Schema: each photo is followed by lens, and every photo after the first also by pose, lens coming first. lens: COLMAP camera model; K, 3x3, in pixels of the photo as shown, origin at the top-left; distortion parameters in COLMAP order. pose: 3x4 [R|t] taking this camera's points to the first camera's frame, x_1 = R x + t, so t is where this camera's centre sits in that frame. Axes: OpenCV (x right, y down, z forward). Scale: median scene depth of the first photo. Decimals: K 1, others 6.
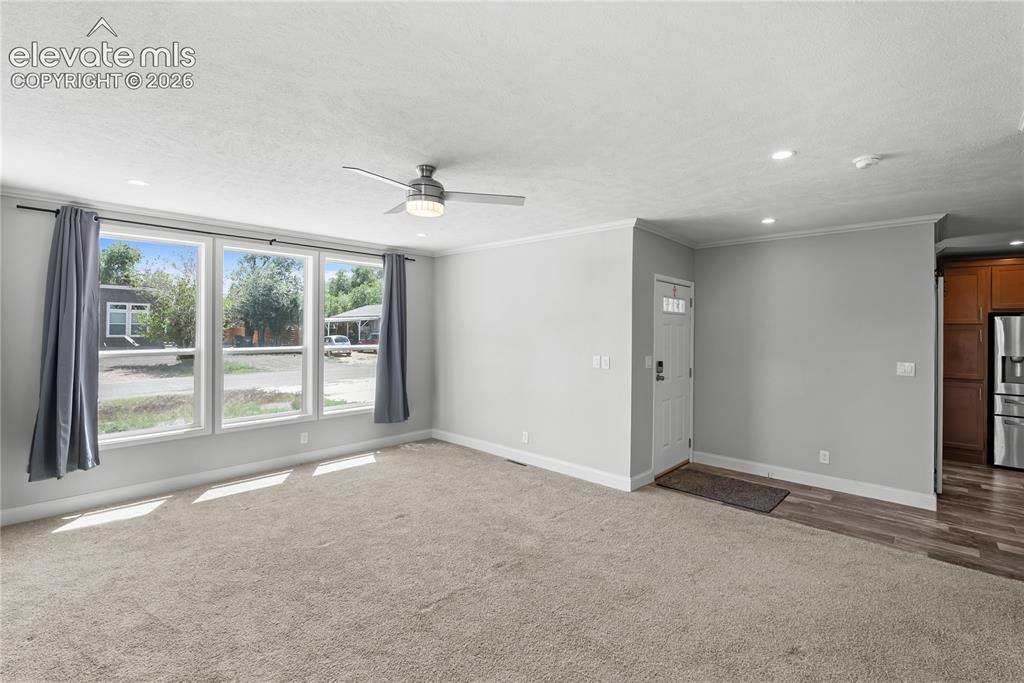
lens RADIAL K [[453.7, 0, 515.2], [0, 453.7, 341.5], [0, 0, 1]] dist [-0.015256, 0.004985]
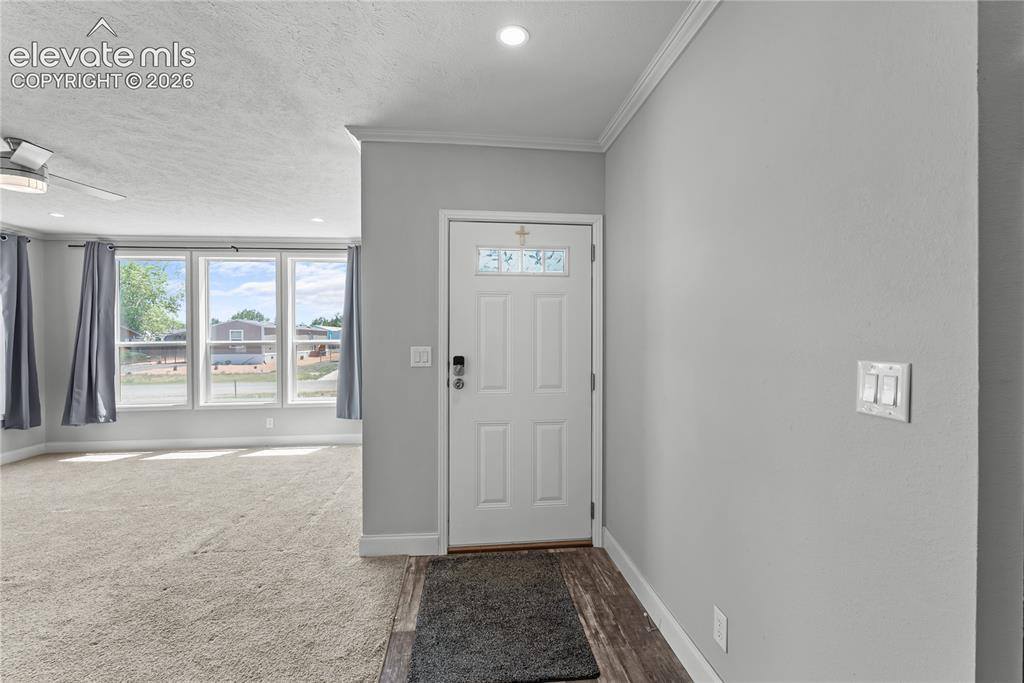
lens RADIAL K [[453.7, 0, 515.2], [0, 453.7, 341.5], [0, 0, 1]] dist [-0.015256, 0.004985]
pose [[0.760330, -0.008836, -0.649477, 0.799842], [-0.003901, 0.999827, -0.018169, 0.037692], [0.649525, 0.016348, 0.760164, 0.623521]]
